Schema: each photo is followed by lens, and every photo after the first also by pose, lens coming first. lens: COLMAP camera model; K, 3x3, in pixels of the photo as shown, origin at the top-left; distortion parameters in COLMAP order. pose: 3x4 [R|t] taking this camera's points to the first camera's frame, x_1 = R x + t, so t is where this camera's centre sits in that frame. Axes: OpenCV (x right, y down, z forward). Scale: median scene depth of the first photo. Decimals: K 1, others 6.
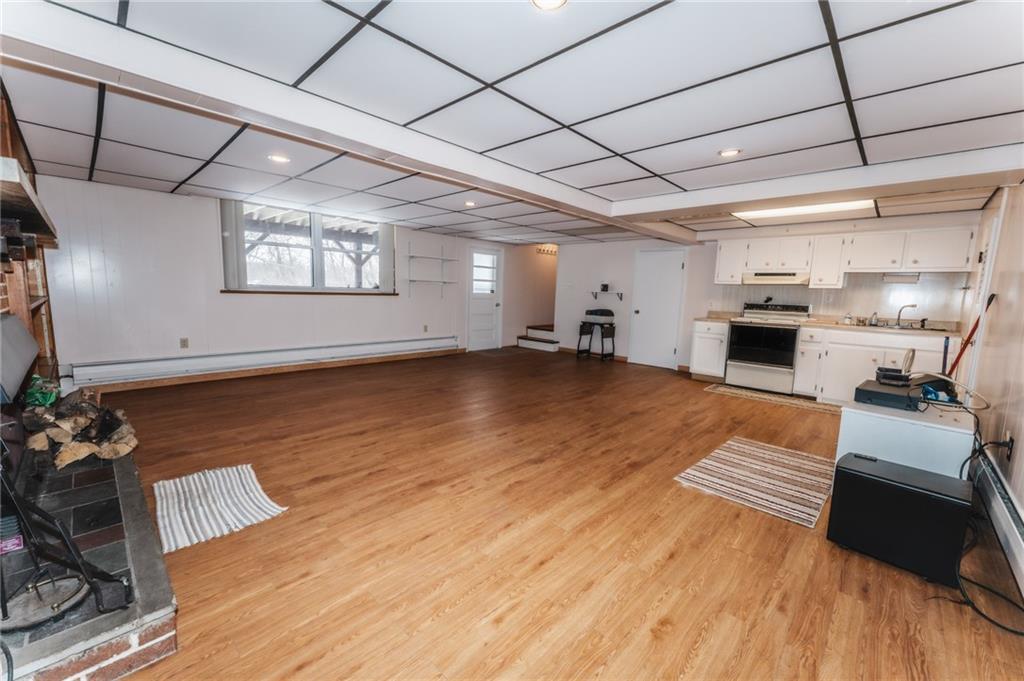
lens RADIAL K [[409.9, 0, 515.6], [0, 409.9, 337.2], [0, 0, 1]] dist [-0.000599, 0.000107]
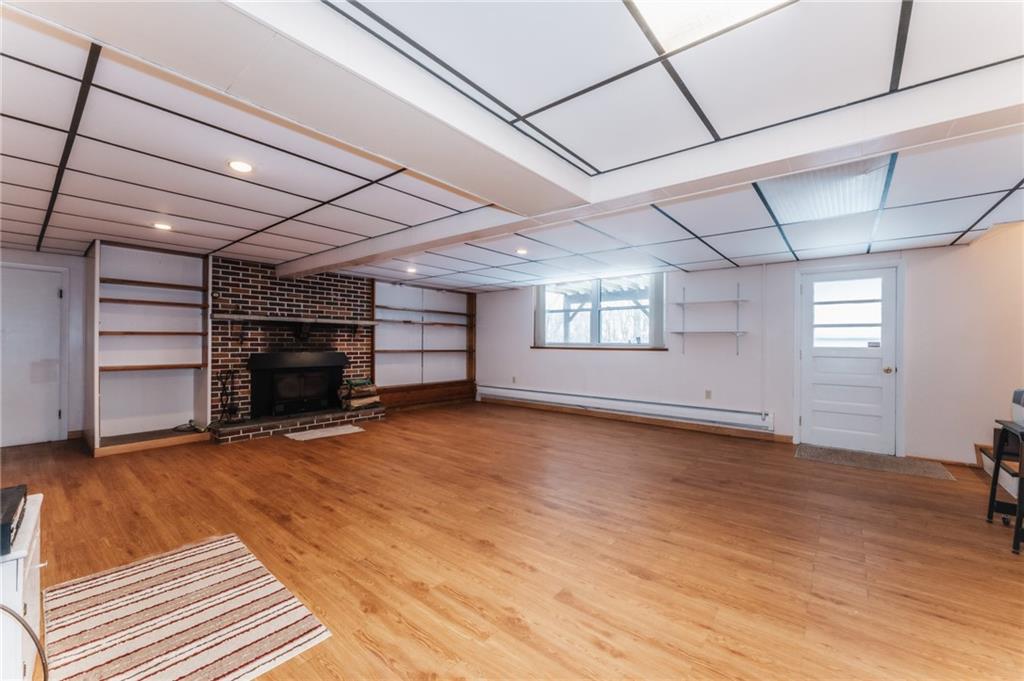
lens RADIAL K [[409.9, 0, 514.4], [0, 409.9, 346.4], [0, 0, 1]] dist [-0.000599, 0.000107]
pose [[0.066263, -0.021451, -0.997572, 0.752260], [-0.115758, 0.992853, -0.029038, -0.065464], [0.991065, 0.117401, 0.063306, 0.843253]]
